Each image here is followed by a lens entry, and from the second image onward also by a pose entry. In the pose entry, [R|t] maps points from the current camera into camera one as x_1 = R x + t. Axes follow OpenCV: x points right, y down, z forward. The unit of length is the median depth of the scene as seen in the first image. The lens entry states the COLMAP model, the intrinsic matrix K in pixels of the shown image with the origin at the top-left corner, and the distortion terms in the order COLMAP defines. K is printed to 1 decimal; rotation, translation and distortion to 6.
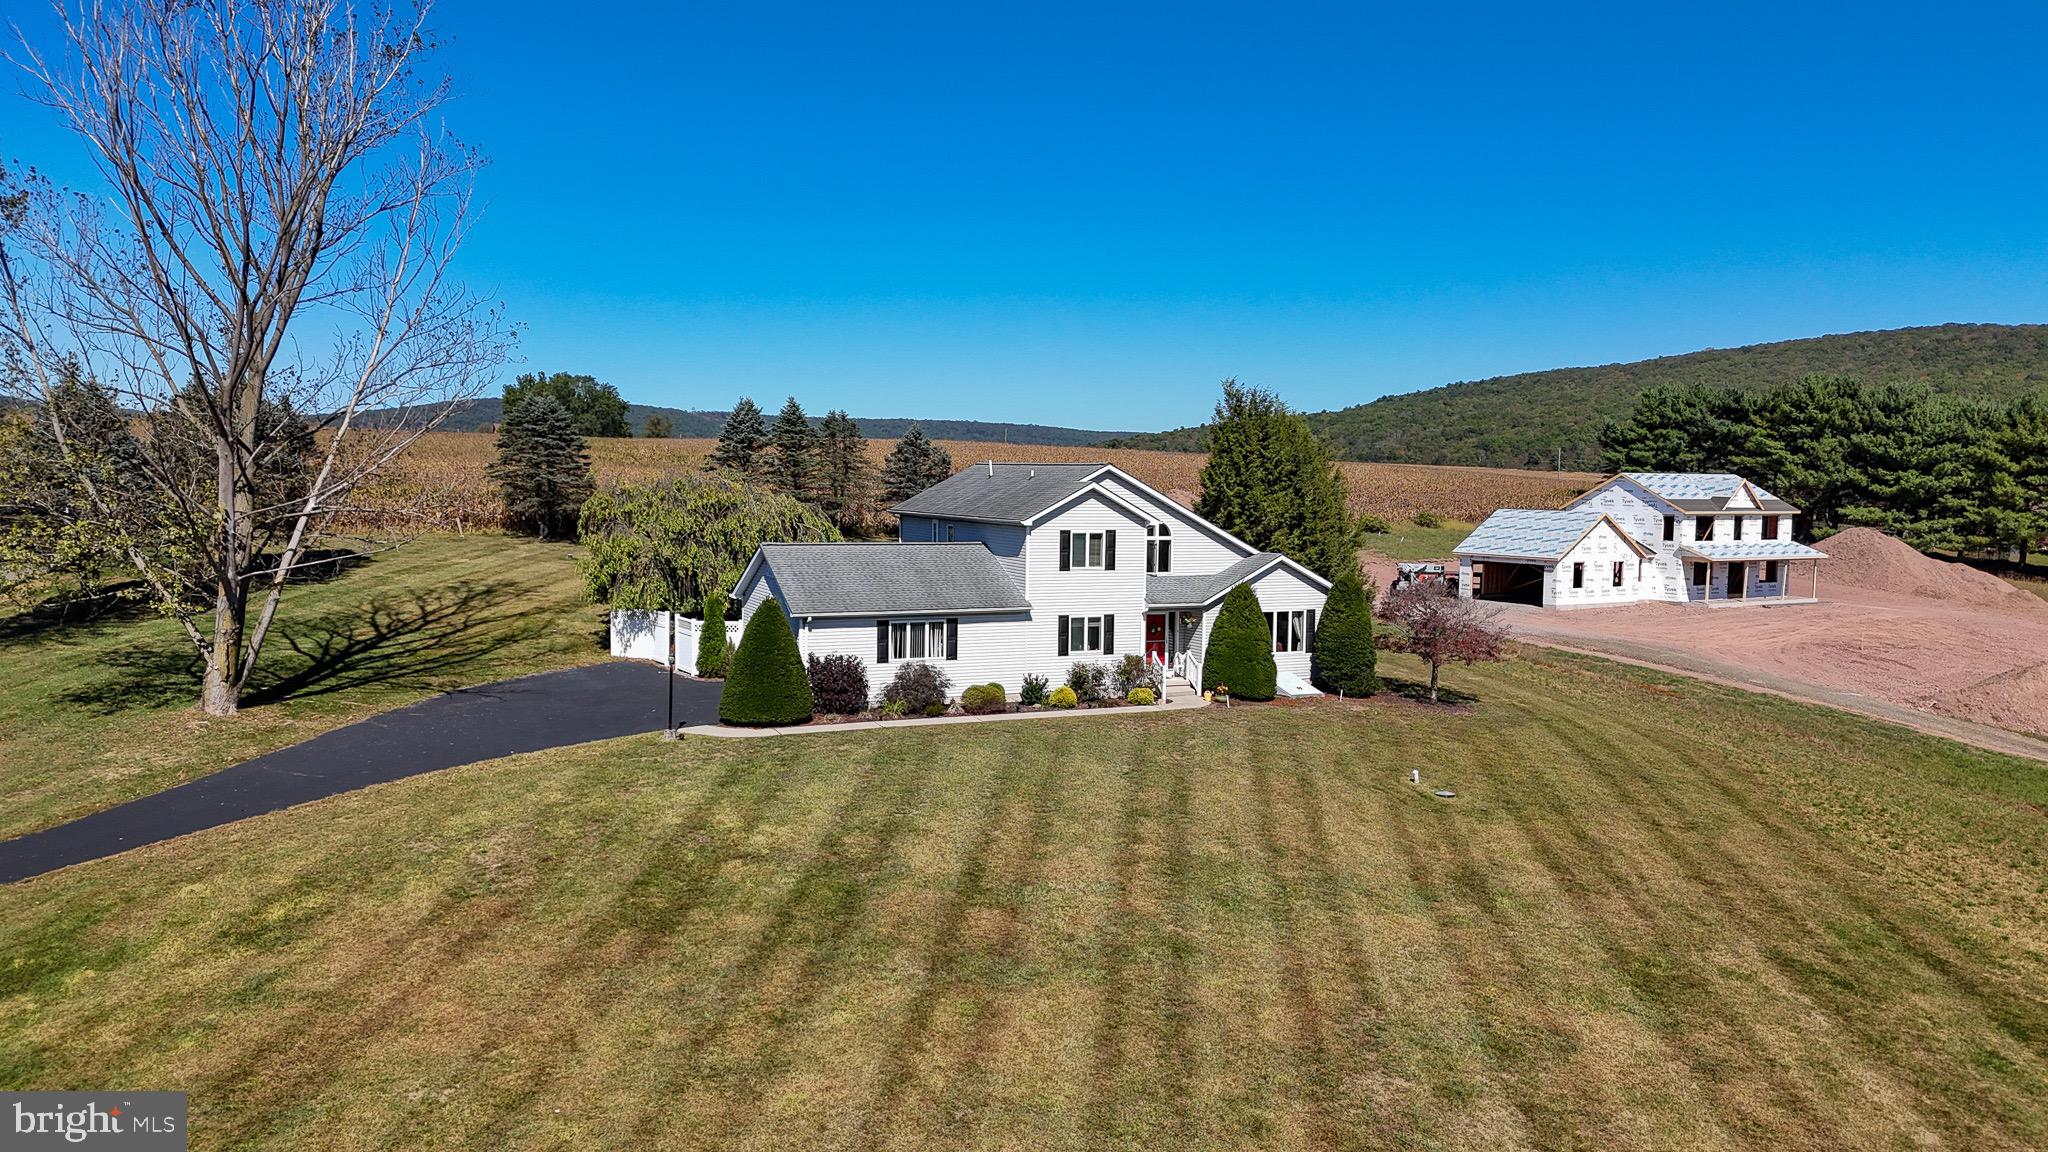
lens RADIAL K [[1469.9, 0, 1024.0], [0, 1469.9, 576.0], [0, 0, 1]] dist [0.095873, -0.102709]
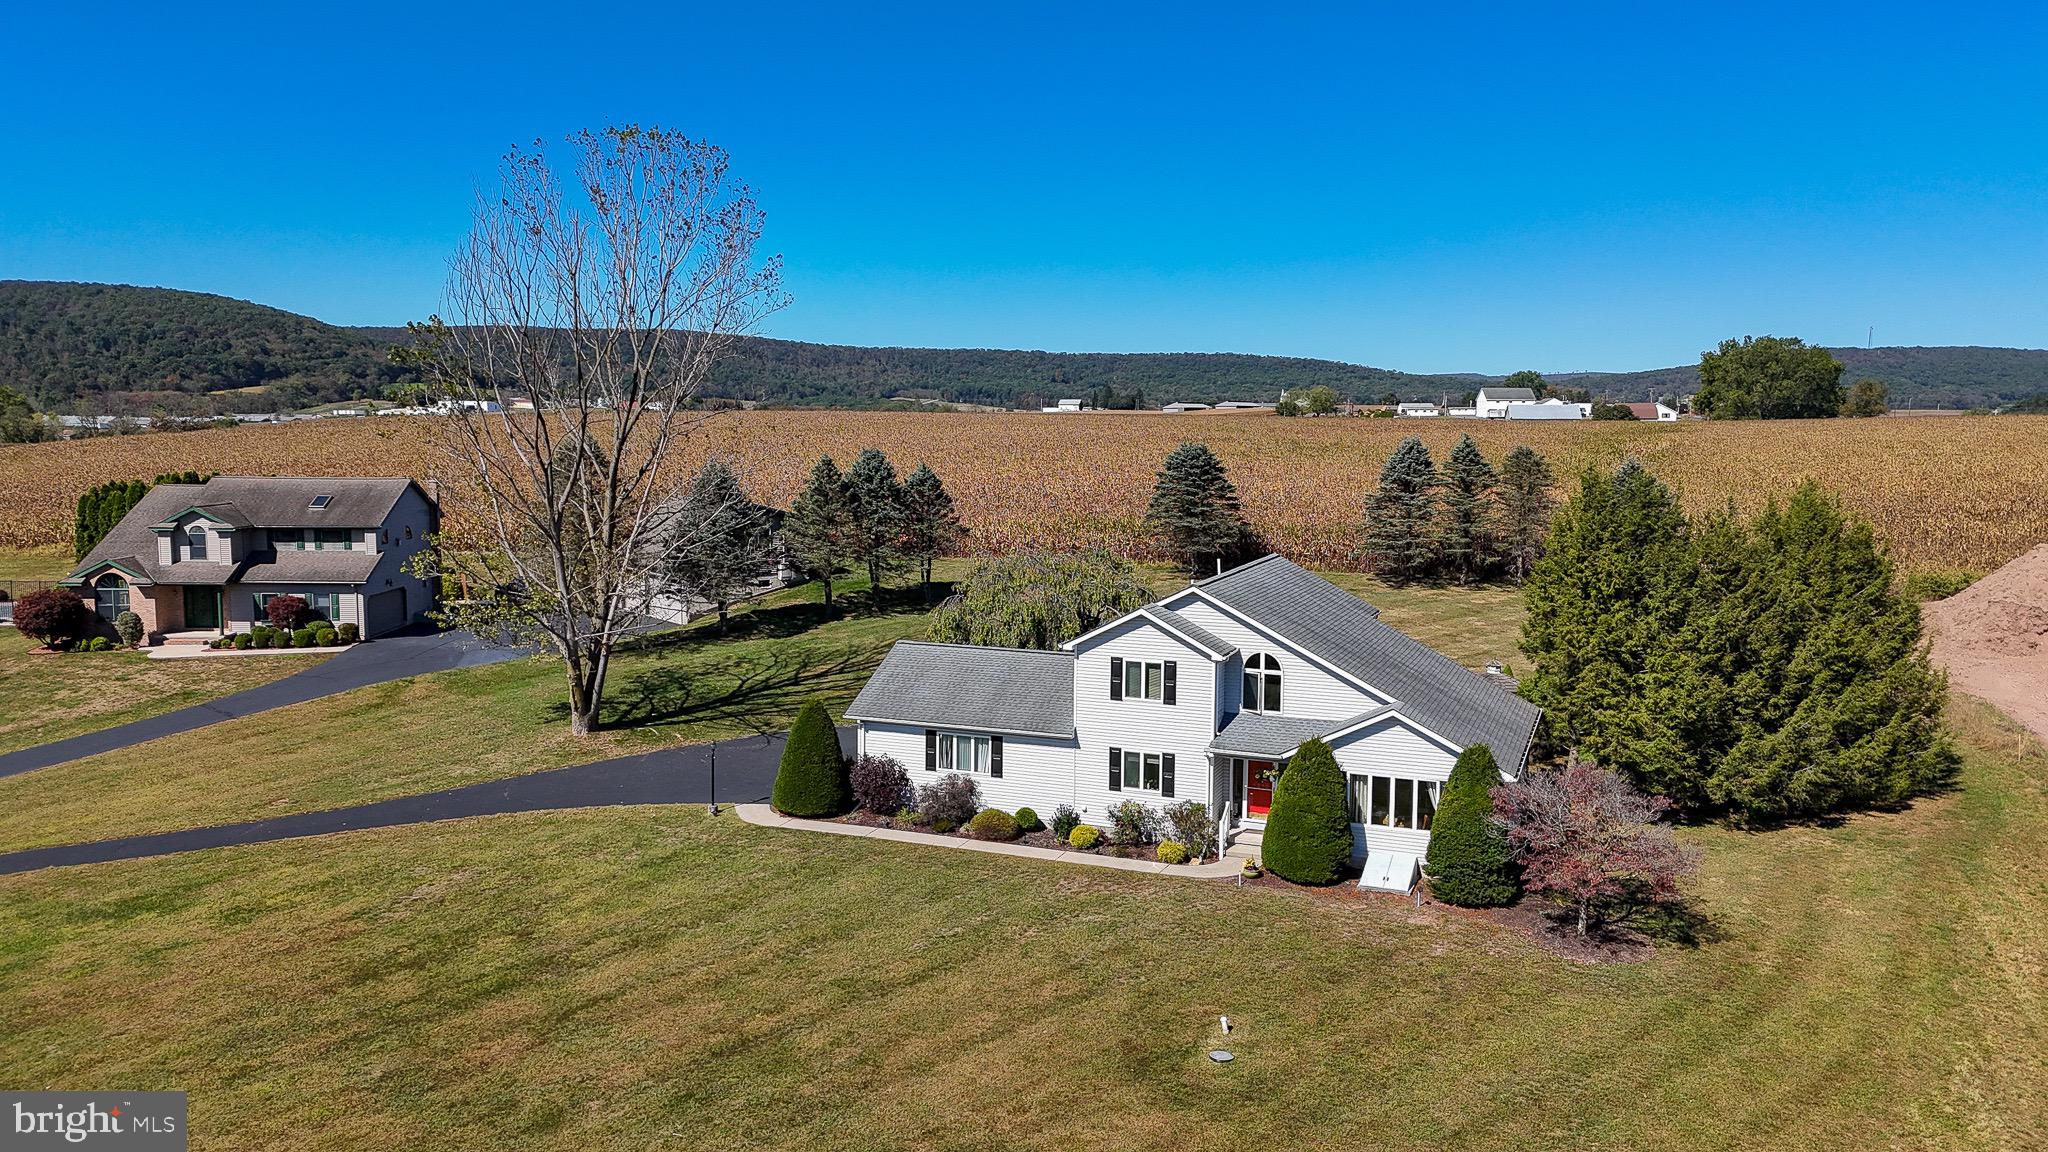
lens RADIAL K [[1469.9, 0, 1024.0], [0, 1469.9, 576.0], [0, 0, 1]] dist [0.095873, -0.102709]
pose [[0.693925, 0.066501, -0.716969, 0.648512], [-0.048033, 0.997783, 0.046059, -0.122044], [0.718443, 0.002477, 0.695581, 0.307305]]
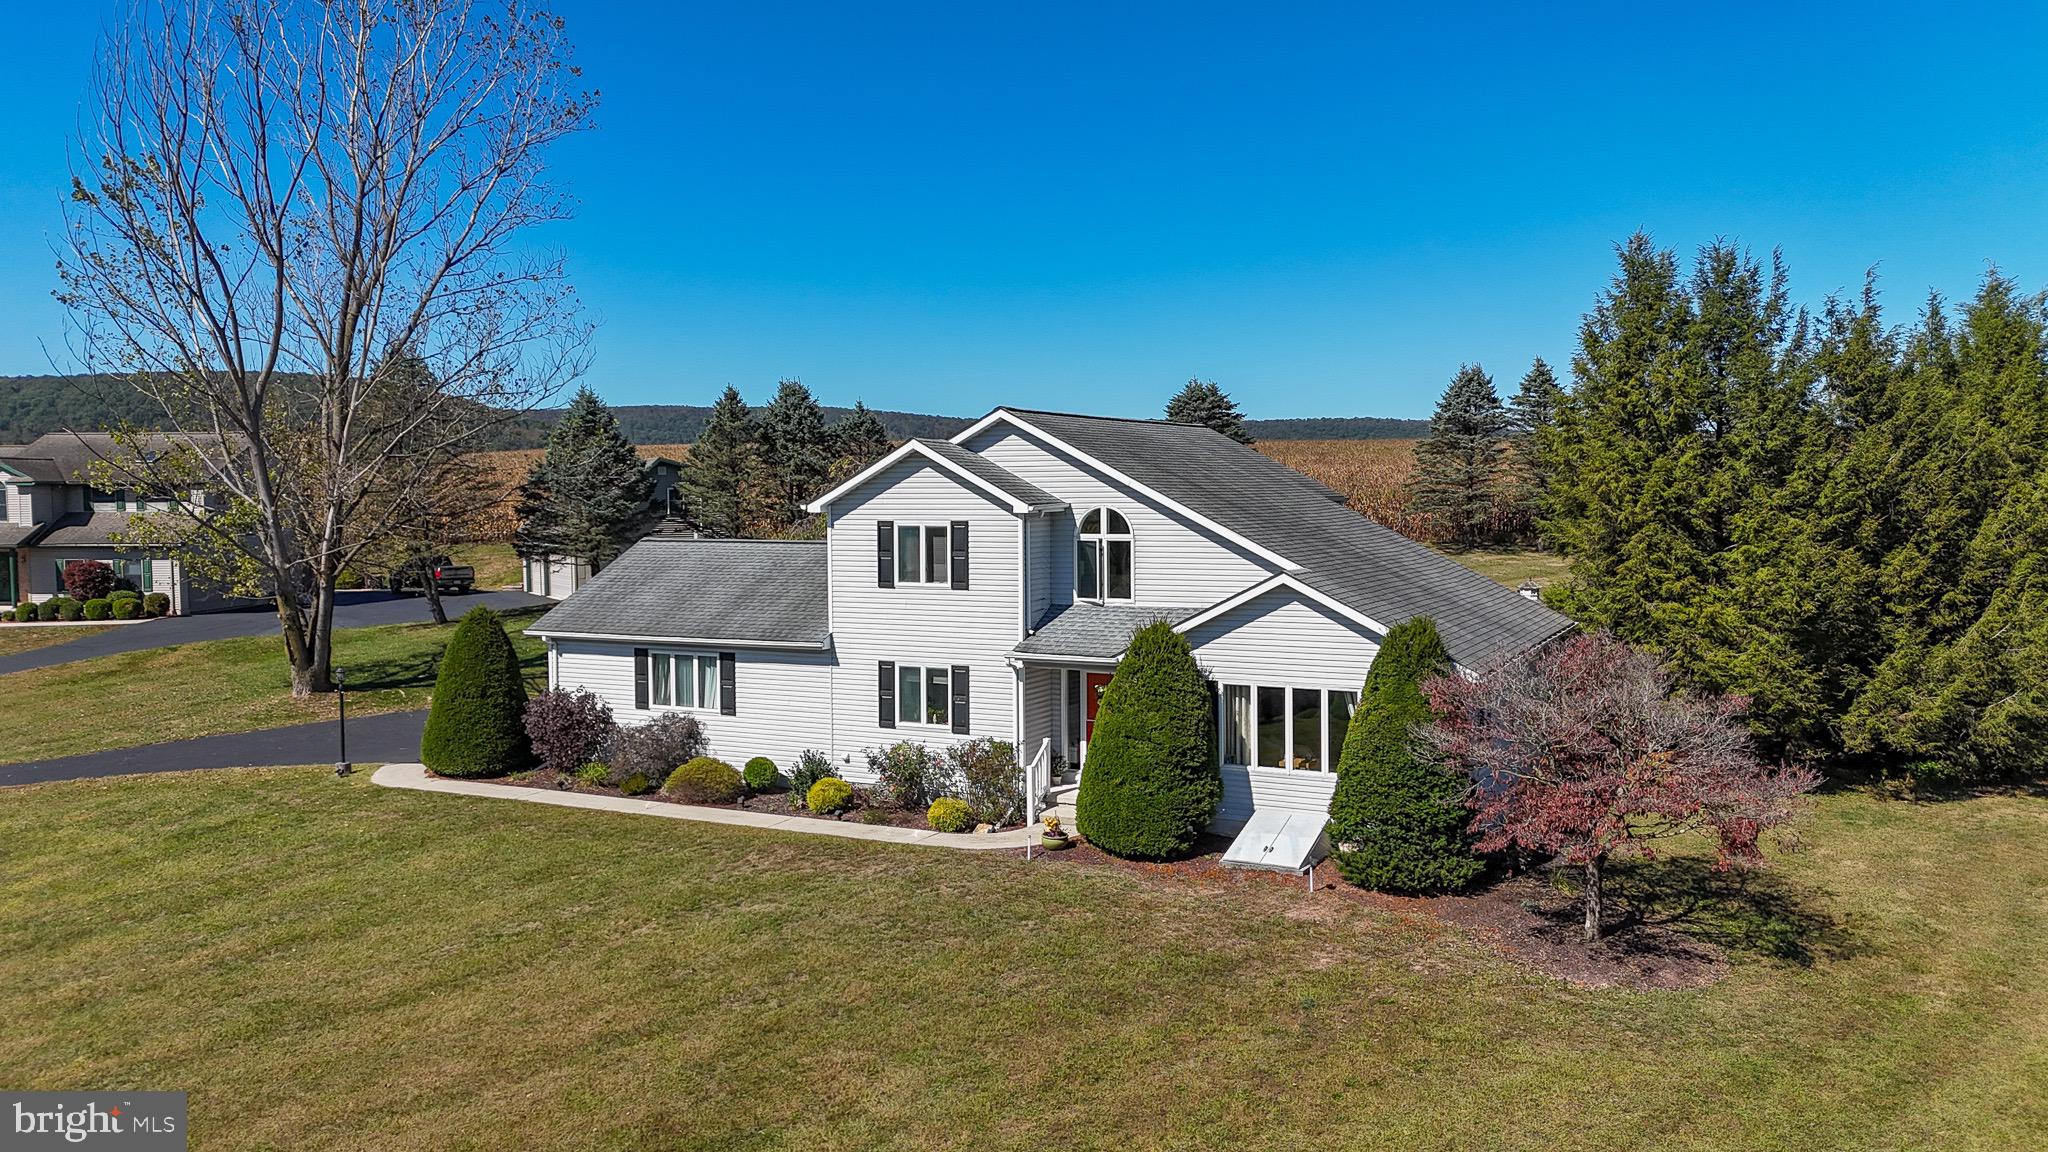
lens RADIAL K [[1469.9, 0, 1024.0], [0, 1469.9, 576.0], [0, 0, 1]] dist [0.095873, -0.102709]
pose [[0.623518, 0.025106, -0.781406, 0.536771], [-0.037648, 0.999289, 0.002065, -0.011733], [0.780902, 0.028131, 0.624020, 0.662241]]
